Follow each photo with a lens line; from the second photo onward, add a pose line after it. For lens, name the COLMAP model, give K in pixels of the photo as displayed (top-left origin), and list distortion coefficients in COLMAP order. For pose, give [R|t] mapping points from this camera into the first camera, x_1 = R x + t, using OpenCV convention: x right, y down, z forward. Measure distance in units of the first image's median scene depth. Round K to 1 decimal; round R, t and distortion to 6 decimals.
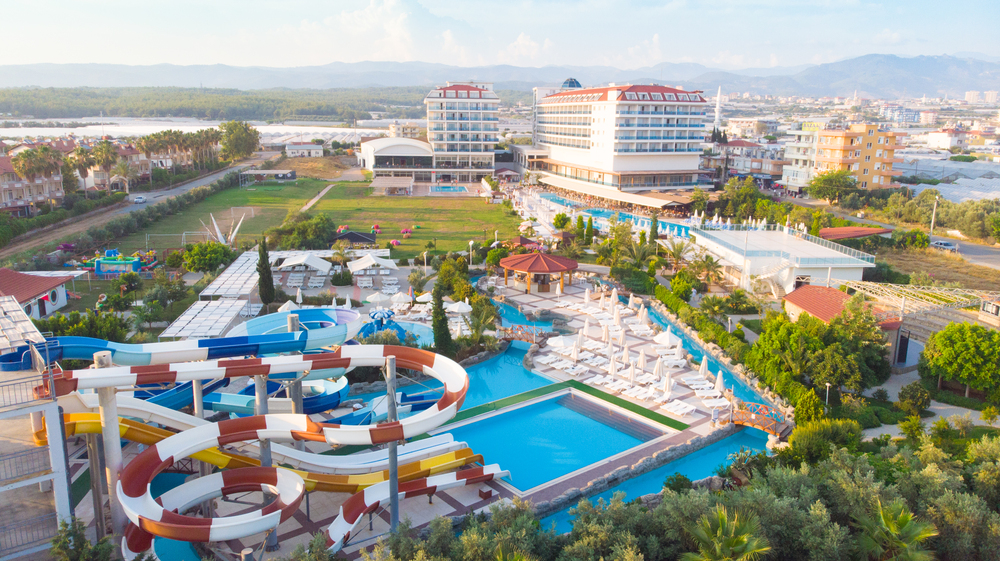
lens RADIAL K [[736.5, 0, 500.0], [0, 736.5, 280.5], [0, 0, 1]] dist [0.031561, 0.003959]
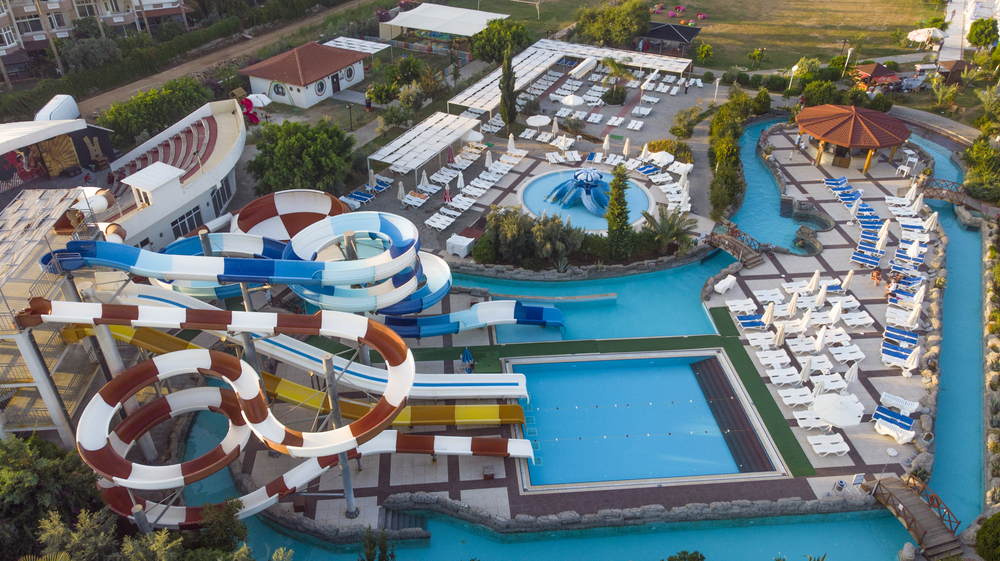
lens RADIAL K [[736.5, 0, 500.0], [0, 736.5, 280.5], [0, 0, 1]] dist [0.031561, 0.003959]
pose [[0.829442, 0.312956, -0.462692, 0.071409], [-0.122095, 0.909862, 0.396539, -0.062490], [0.545085, -0.272414, 0.792889, 0.069498]]
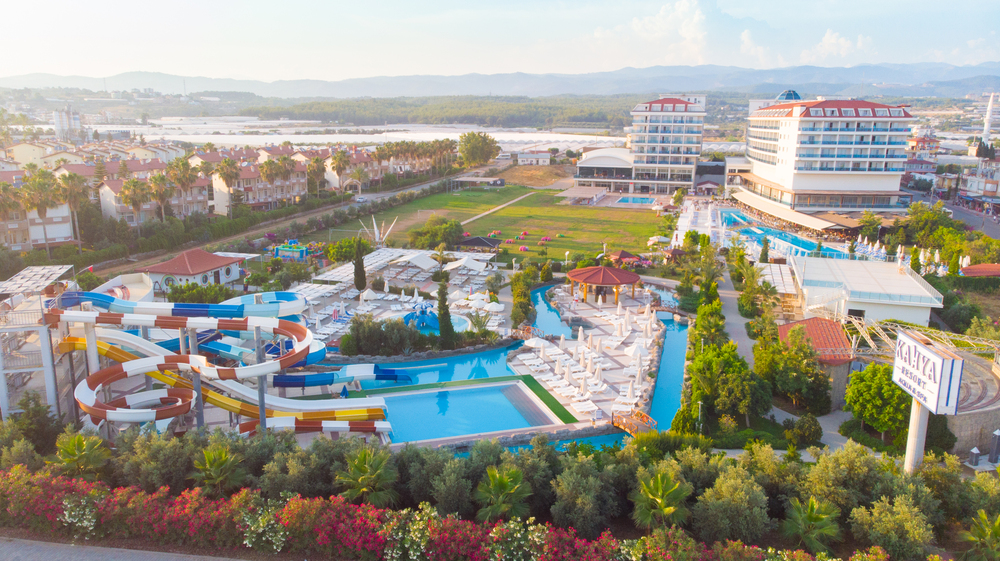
lens RADIAL K [[736.5, 0, 500.0], [0, 736.5, 280.5], [0, 0, 1]] dist [0.031561, 0.003959]
pose [[0.930263, 0.081112, -0.357815, 0.137614], [-0.083176, 0.996488, 0.009647, -0.006555], [0.357341, 0.020787, 0.933743, -0.034132]]
